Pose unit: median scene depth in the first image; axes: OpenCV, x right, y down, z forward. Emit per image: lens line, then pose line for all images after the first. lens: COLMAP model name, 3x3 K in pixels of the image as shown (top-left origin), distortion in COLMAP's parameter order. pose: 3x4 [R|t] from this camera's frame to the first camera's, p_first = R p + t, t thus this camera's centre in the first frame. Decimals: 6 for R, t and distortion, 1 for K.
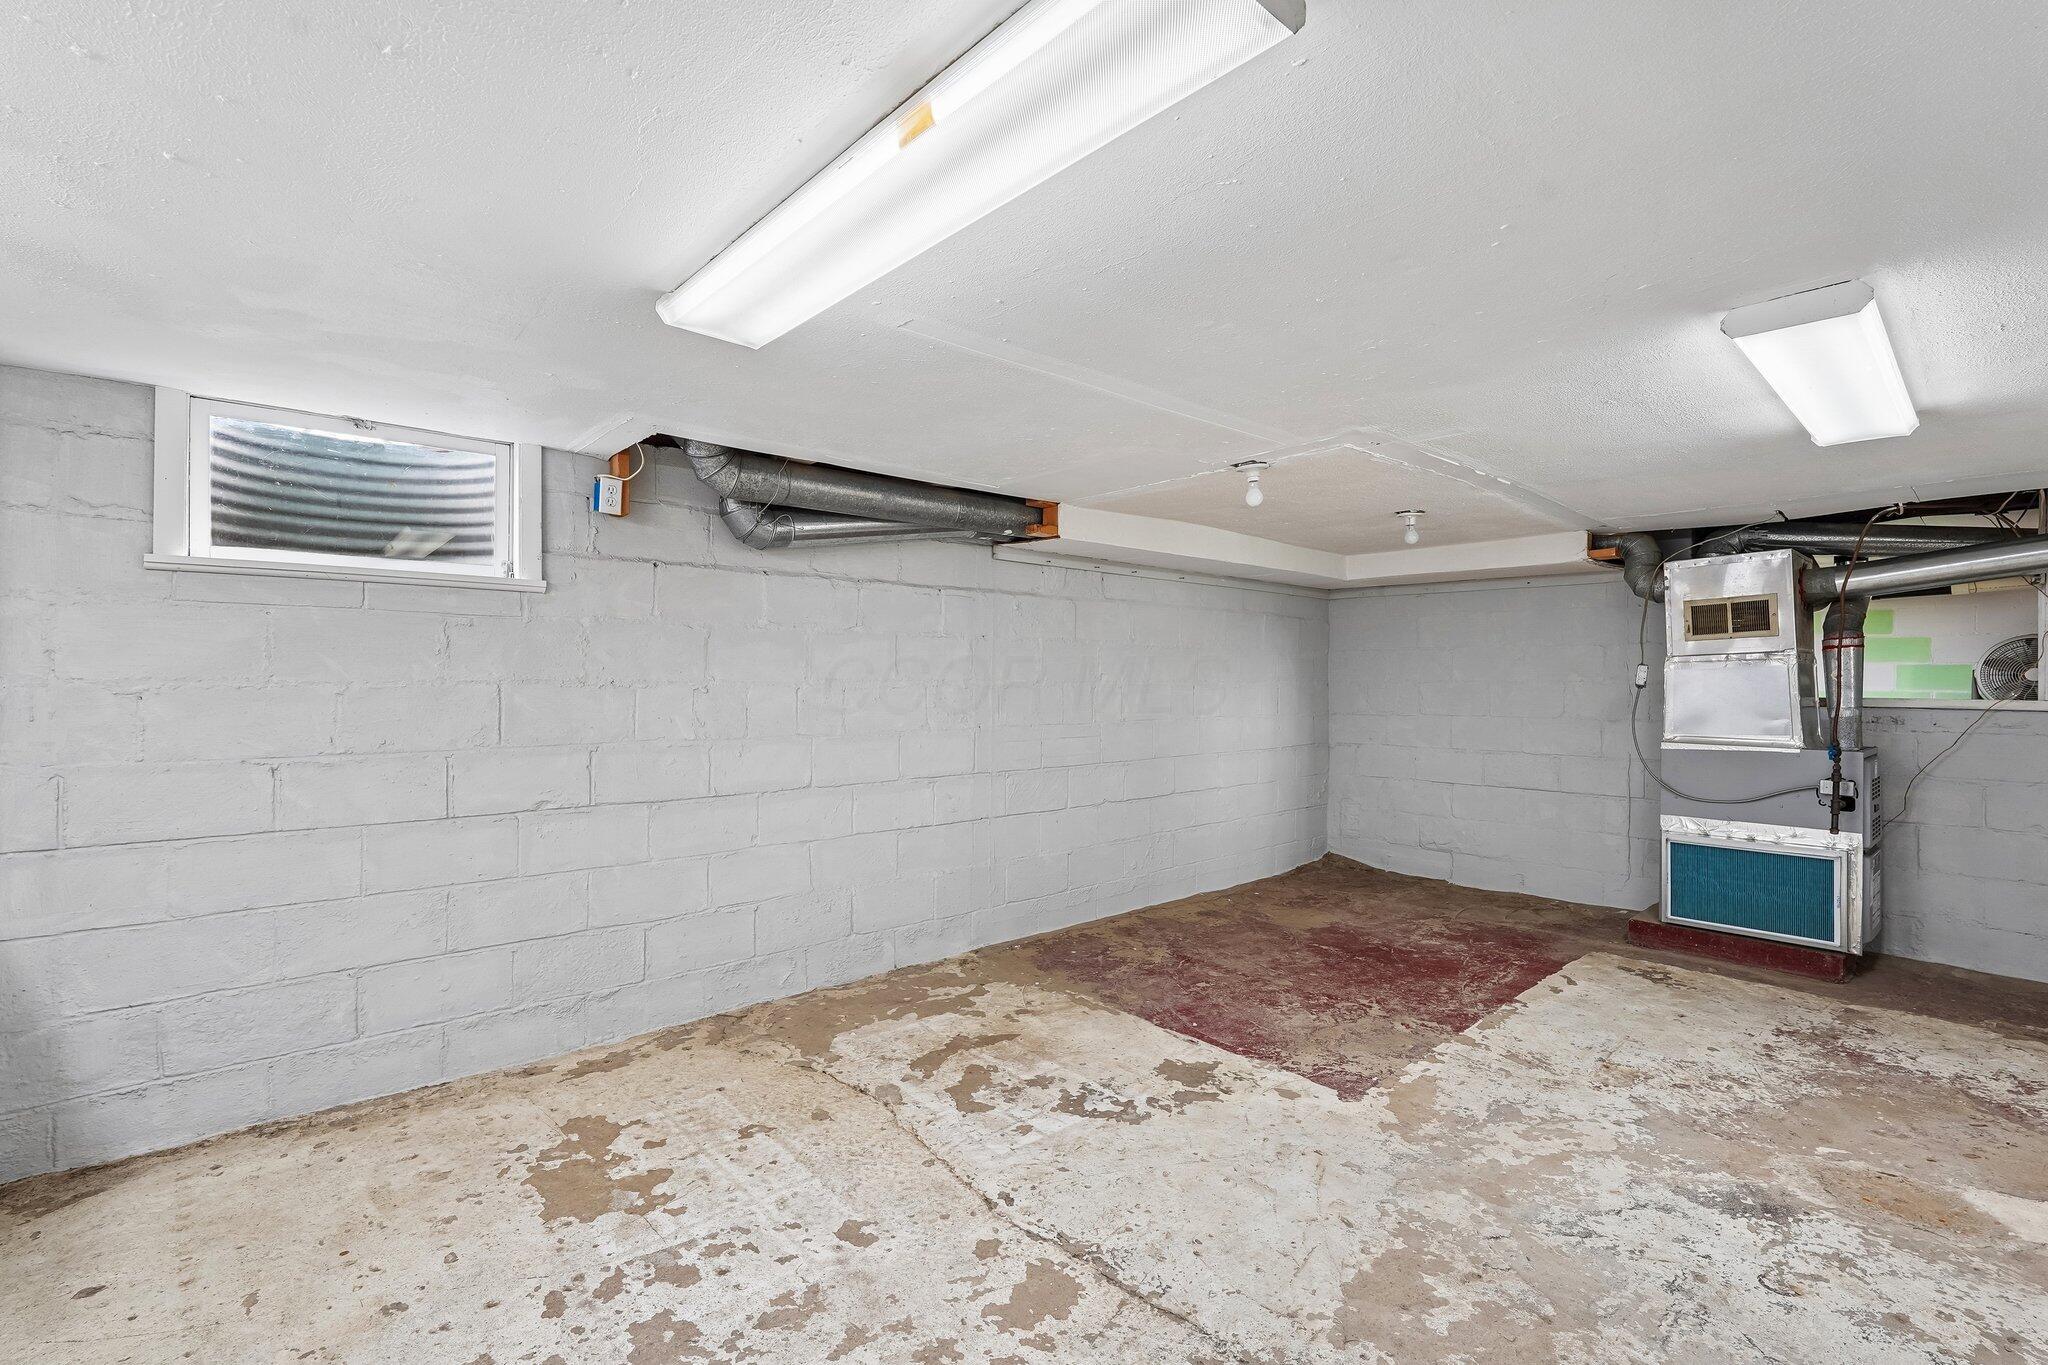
lens RADIAL K [[904.5, 0, 1024.0], [0, 904.5, 682.5], [0, 0, 1]] dist [-0.021586, 0.009508]
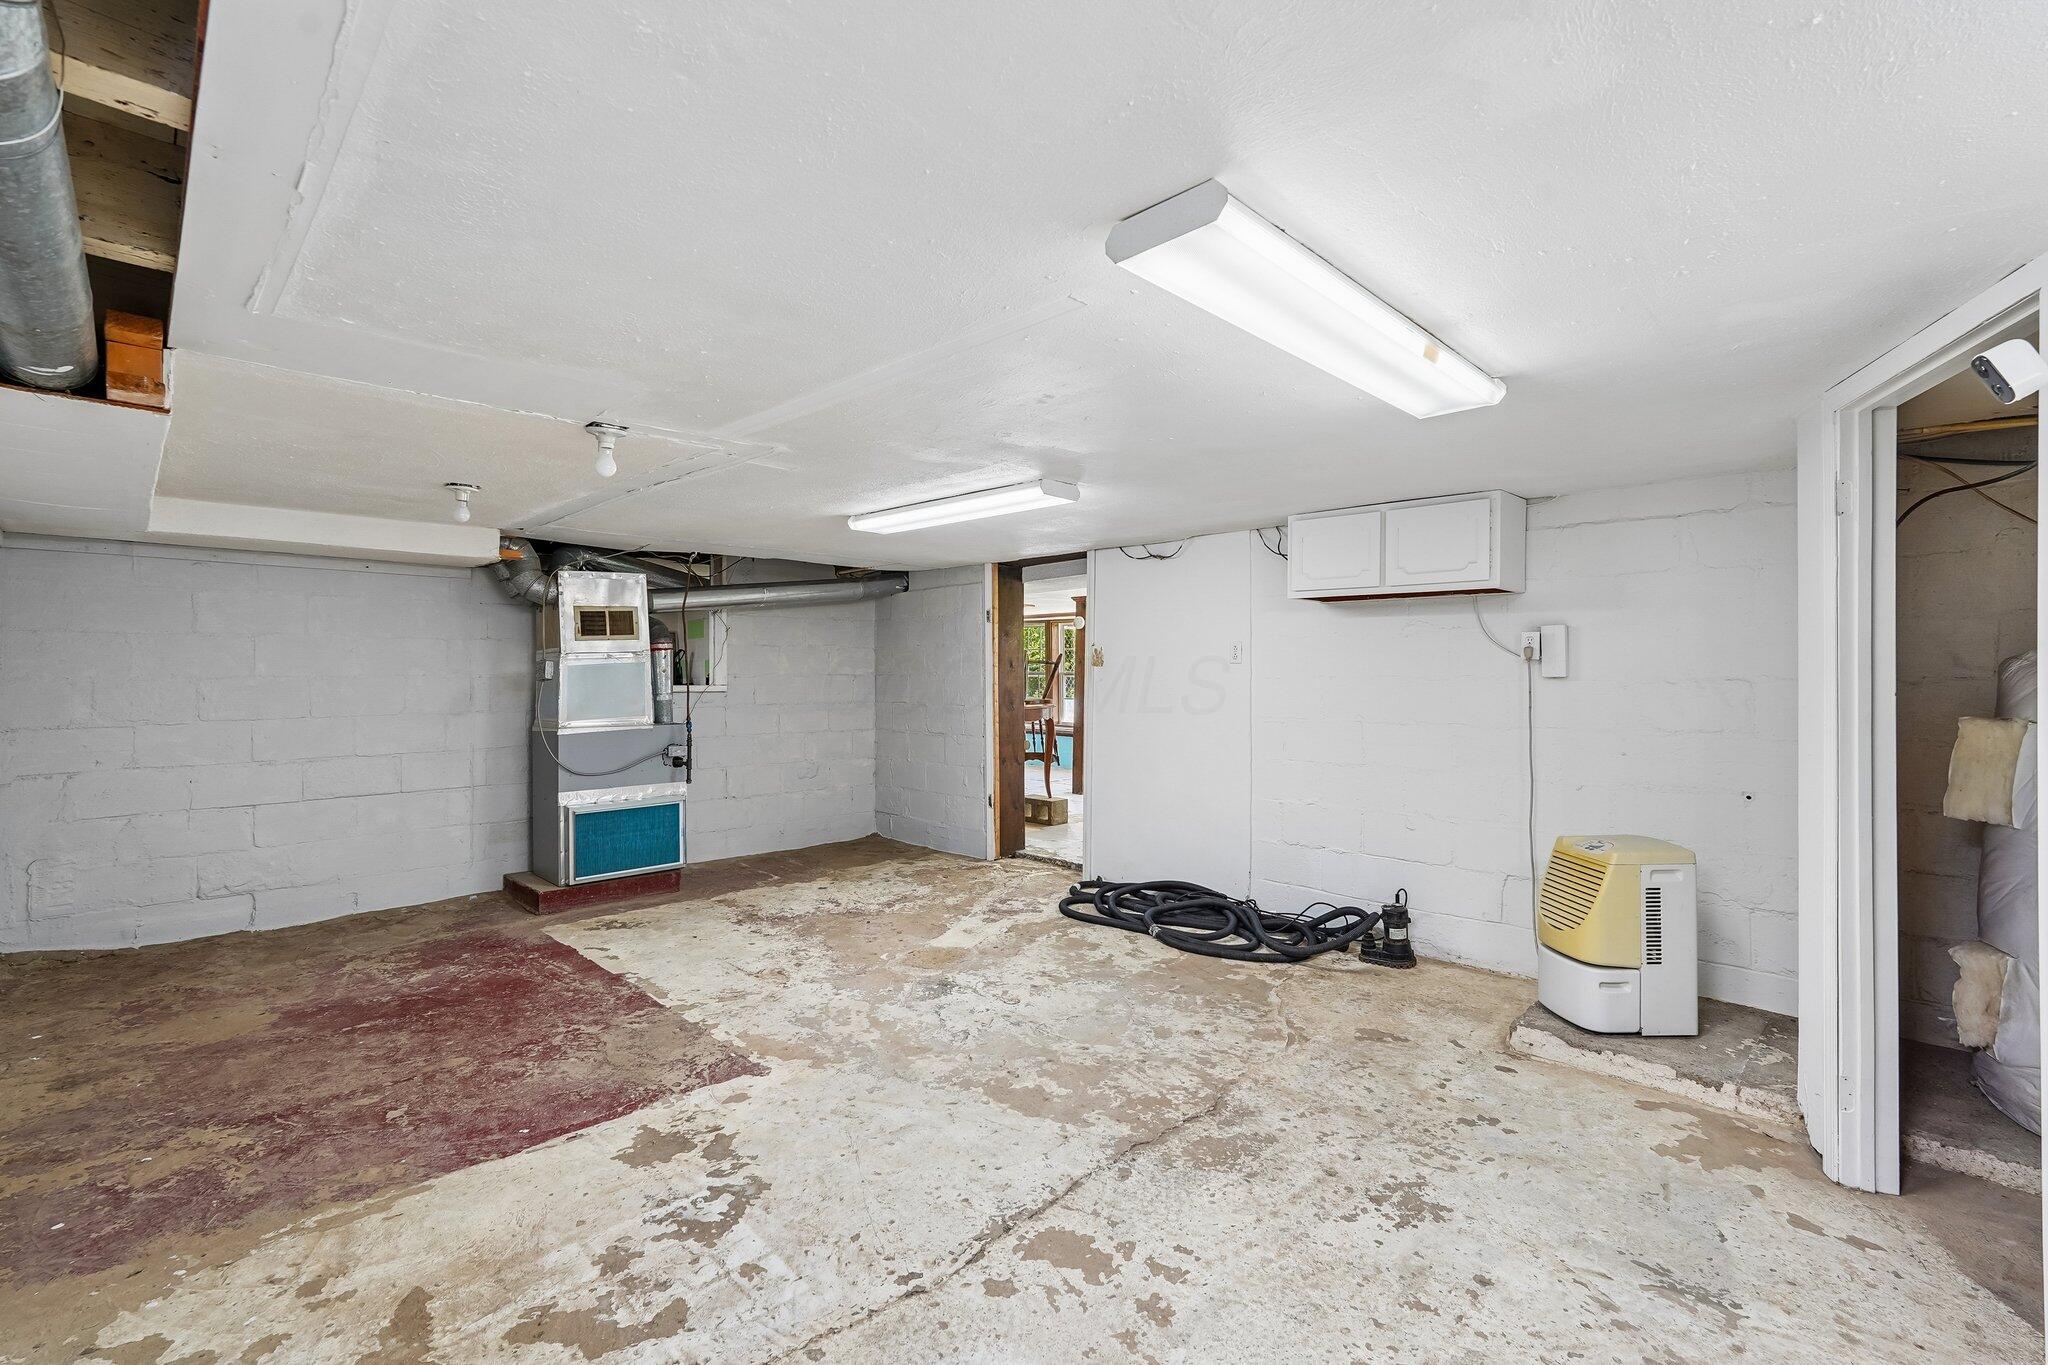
lens RADIAL K [[895.4, 0, 1024.0], [0, 895.4, 682.5], [0, 0, 1]] dist [-0.014193, 0.008243]
pose [[-0.049823, -0.017036, 0.998613, -0.636552], [0.002958, 0.999848, 0.017205, -0.014611], [-0.998754, 0.003811, -0.049765, 0.671008]]
